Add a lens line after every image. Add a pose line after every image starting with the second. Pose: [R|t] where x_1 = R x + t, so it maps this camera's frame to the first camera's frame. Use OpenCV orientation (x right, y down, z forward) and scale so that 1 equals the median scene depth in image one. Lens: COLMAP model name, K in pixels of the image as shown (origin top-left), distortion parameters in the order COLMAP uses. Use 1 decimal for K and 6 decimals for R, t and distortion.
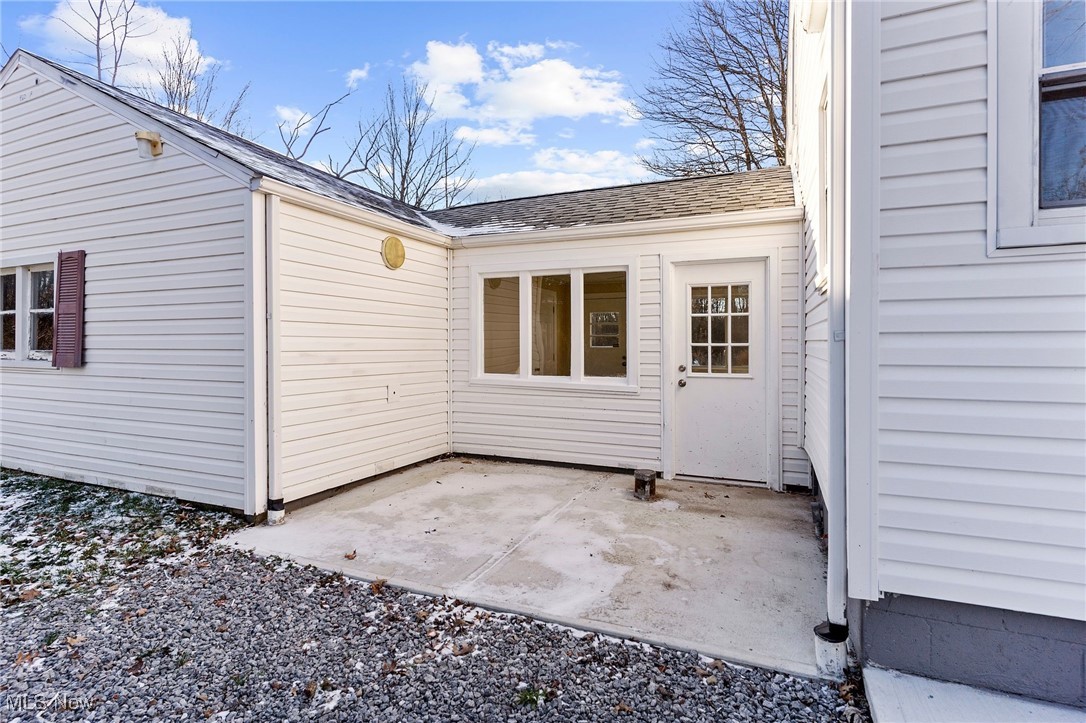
lens RADIAL K [[519.8, 0, 551.0], [0, 519.8, 352.8], [0, 0, 1]] dist [-0.001571, -0.000069]
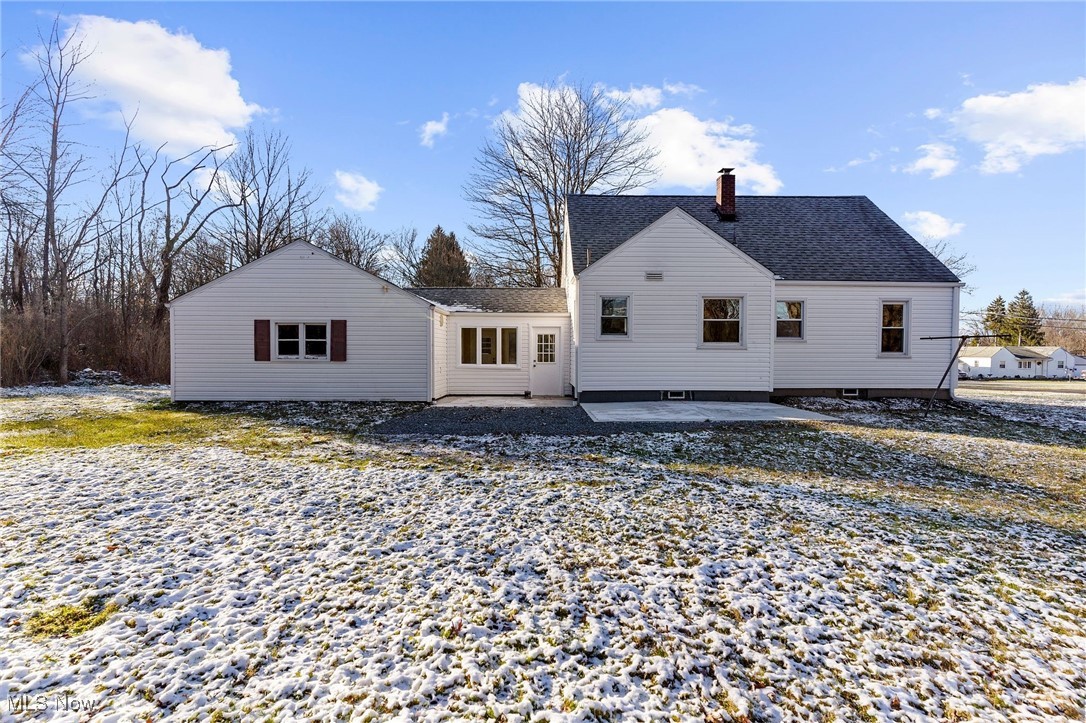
lens RADIAL K [[519.8, 0, 551.0], [0, 519.8, 352.8], [0, 0, 1]] dist [-0.001571, -0.000069]
pose [[0.910339, 0.002824, 0.413854, -0.935517], [0.001125, 0.999956, -0.009298, 0.011196], [-0.413862, 0.008929, 0.910296, -1.849810]]
